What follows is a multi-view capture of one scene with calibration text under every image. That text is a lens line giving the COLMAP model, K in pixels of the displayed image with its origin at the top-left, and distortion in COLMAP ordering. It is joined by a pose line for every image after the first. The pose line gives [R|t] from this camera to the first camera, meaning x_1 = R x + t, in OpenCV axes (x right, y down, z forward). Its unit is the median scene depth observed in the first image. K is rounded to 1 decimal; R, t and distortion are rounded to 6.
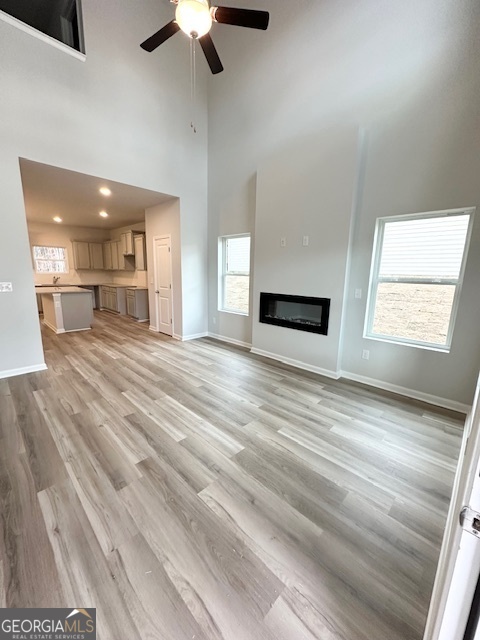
lens RADIAL K [[255.8, 0, 240.3], [0, 255.8, 319.6], [0, 0, 1]] dist [-0.006758, 0.001828]
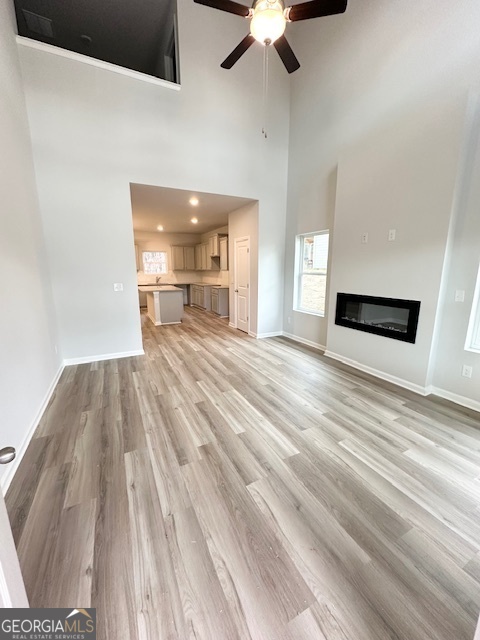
lens RADIAL K [[255.8, 0, 239.3], [0, 255.8, 319.8], [0, 0, 1]] dist [-0.006758, 0.001828]
pose [[0.945946, 0.042777, -0.321491, 0.060750], [-0.039457, 0.999079, 0.016837, -0.011852], [0.321915, -0.003242, 0.946763, -0.005233]]
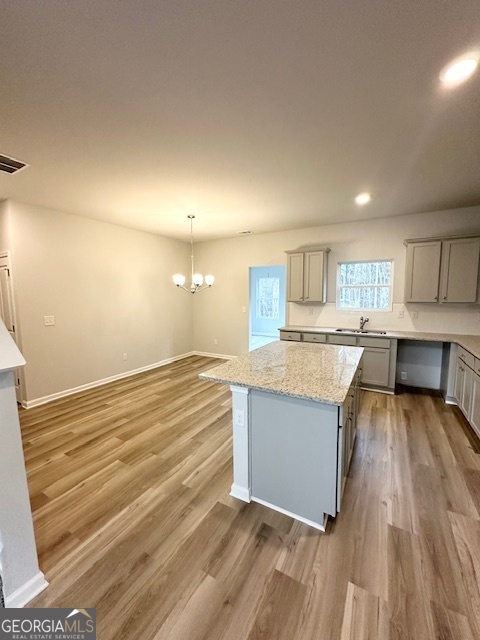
lens RADIAL K [[255.8, 0, 239.2], [0, 255.8, 321.8], [0, 0, 1]] dist [-0.006758, 0.001828]
pose [[0.252994, 0.079799, -0.964171, -0.720282], [-0.162336, 0.985964, 0.039007, -0.359498], [0.953751, 0.146651, 0.262398, 1.615709]]
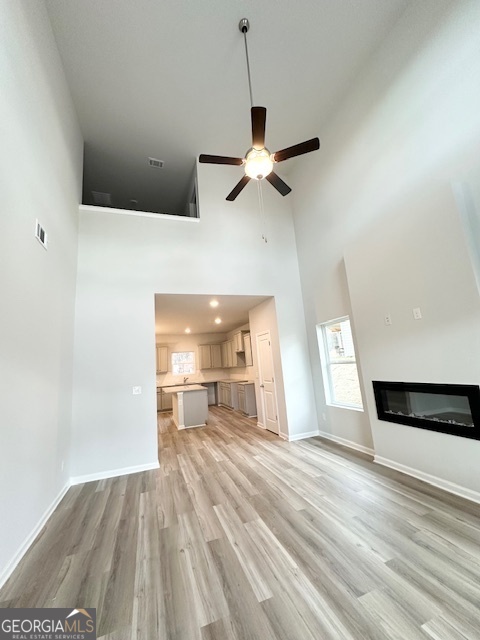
lens RADIAL K [[255.8, 0, 239.4], [0, 255.8, 319.2], [0, 0, 1]] dist [-0.006758, 0.001828]
pose [[0.895727, -0.162464, -0.413859, 0.093727], [0.011494, 0.938996, -0.343735, -0.022406], [0.444457, 0.303136, 0.842951, 0.076711]]
